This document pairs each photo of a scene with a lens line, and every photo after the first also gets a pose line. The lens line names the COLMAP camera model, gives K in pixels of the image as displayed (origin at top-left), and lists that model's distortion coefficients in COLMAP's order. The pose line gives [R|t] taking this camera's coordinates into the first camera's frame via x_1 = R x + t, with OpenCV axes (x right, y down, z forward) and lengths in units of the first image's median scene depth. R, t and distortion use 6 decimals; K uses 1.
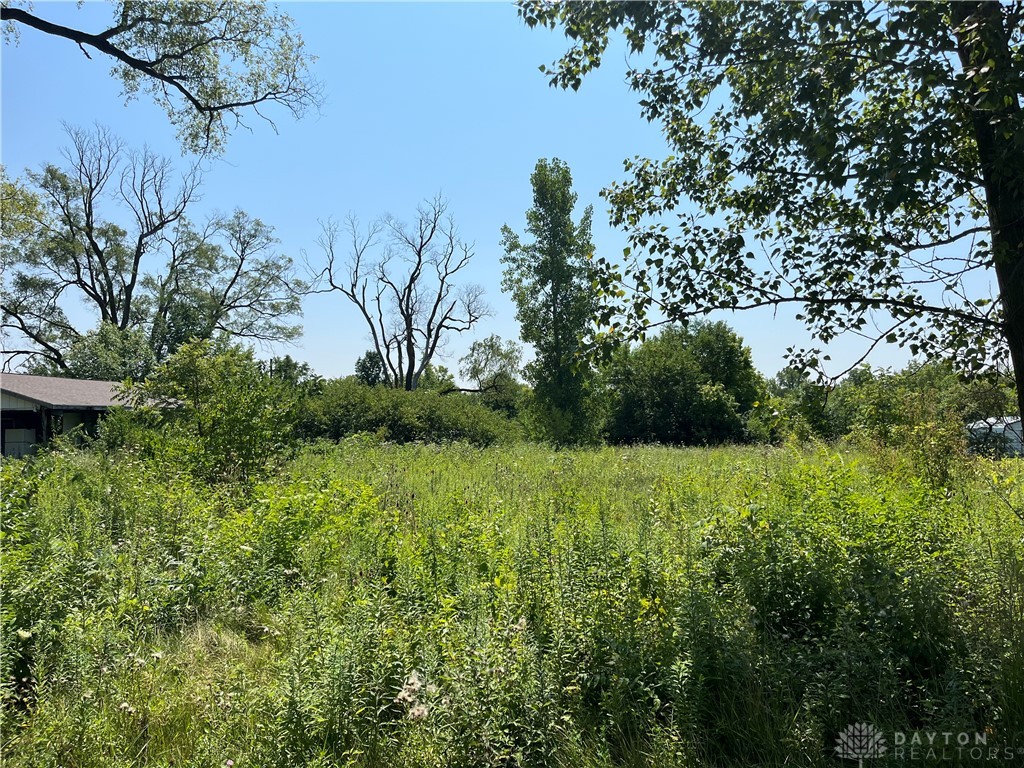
lens RADIAL K [[762.9, 0, 504.9], [0, 762.9, 385.3], [0, 0, 1]] dist [0.005576, -0.003975]
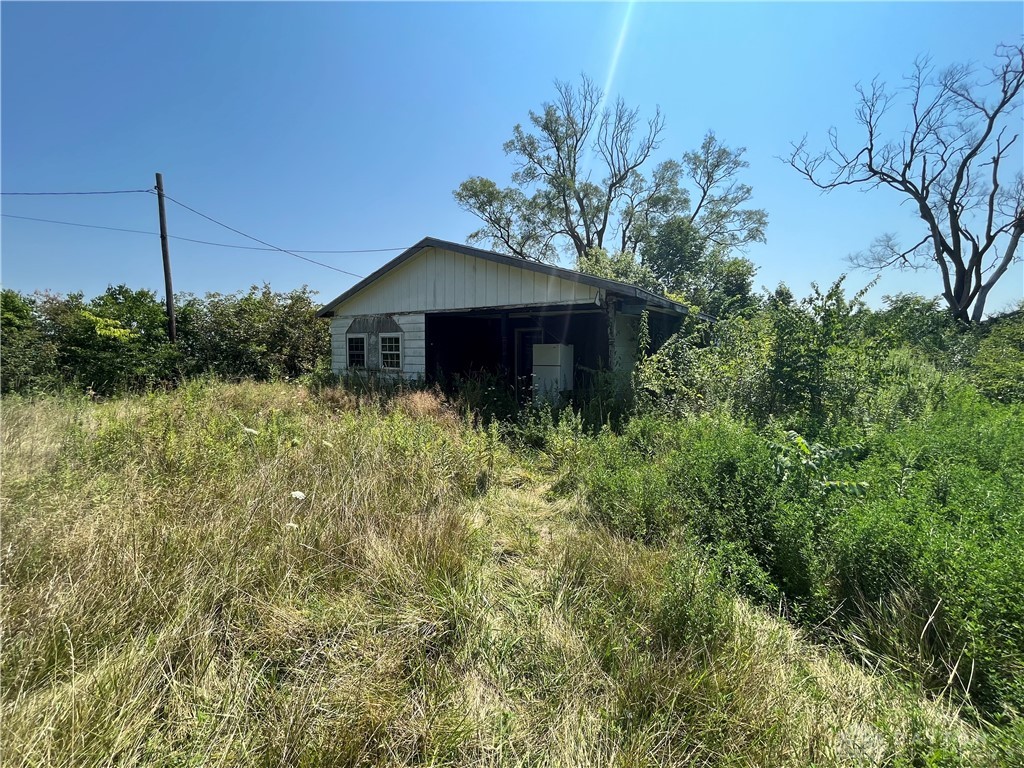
lens RADIAL K [[408.3, 0, 512.0], [0, 408.3, 384.0], [0, 0, 1]] dist [-0.028013, 0.000058]
pose [[0.837933, 0.066866, -0.541662, -0.298573], [0.000121, 0.992444, 0.122699, 0.033321], [0.545773, -0.102879, 0.831593, 0.447394]]
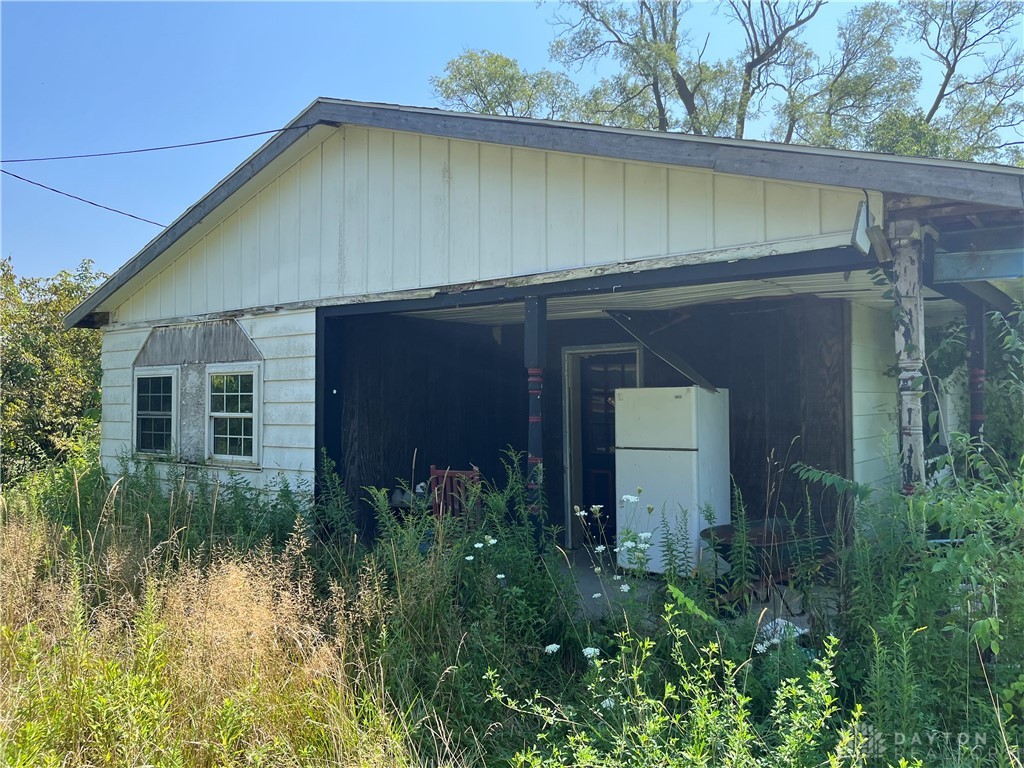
lens RADIAL K [[762.9, 0, 504.9], [0, 762.9, 385.3], [0, 0, 1]] dist [0.005576, -0.003975]
pose [[0.802157, 0.002919, -0.597106, -0.331241], [0.014878, 0.999580, 0.024874, 0.034209], [0.596928, -0.028836, 0.801776, 0.496282]]
